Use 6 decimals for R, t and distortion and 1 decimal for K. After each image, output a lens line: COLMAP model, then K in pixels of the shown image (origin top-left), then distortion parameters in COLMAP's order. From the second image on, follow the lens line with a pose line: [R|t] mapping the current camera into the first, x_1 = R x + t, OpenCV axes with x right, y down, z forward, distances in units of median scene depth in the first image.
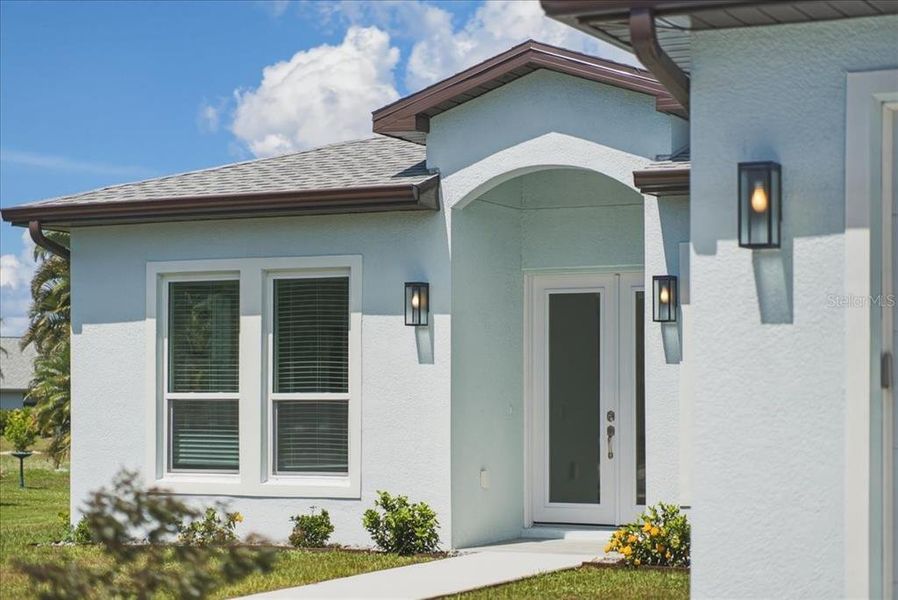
lens RADIAL K [[2143.6, 0, 449.3], [0, 2143.6, 300.8], [0, 0, 1]] dist [0.002919, 0.000000]
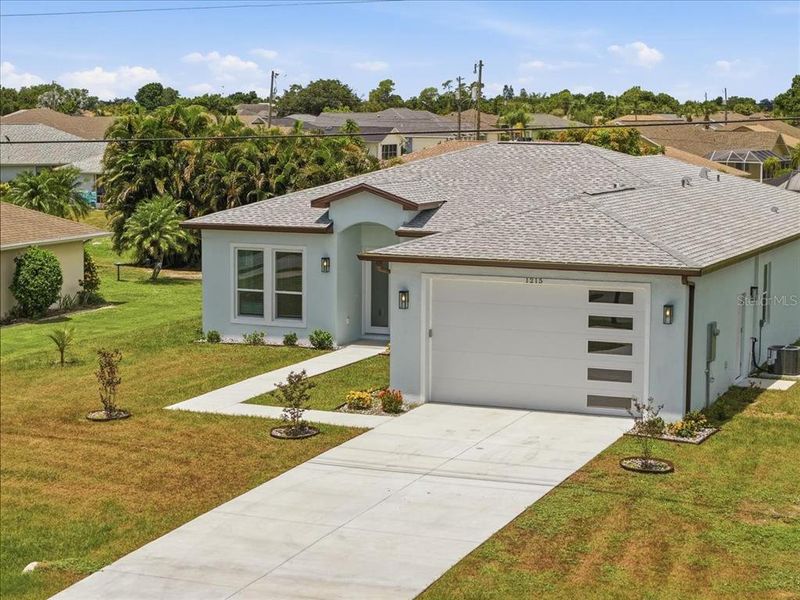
lens RADIAL K [[1625.4, 0, 399.8], [0, 1625.4, 300.0], [0, 0, 1]] dist [-0.133592, 0.000000]
pose [[0.999051, 0.005079, 0.043253, -0.009182], [-0.011023, 0.990328, 0.138310, -0.257517], [-0.042132, -0.138656, 0.989444, -1.218702]]
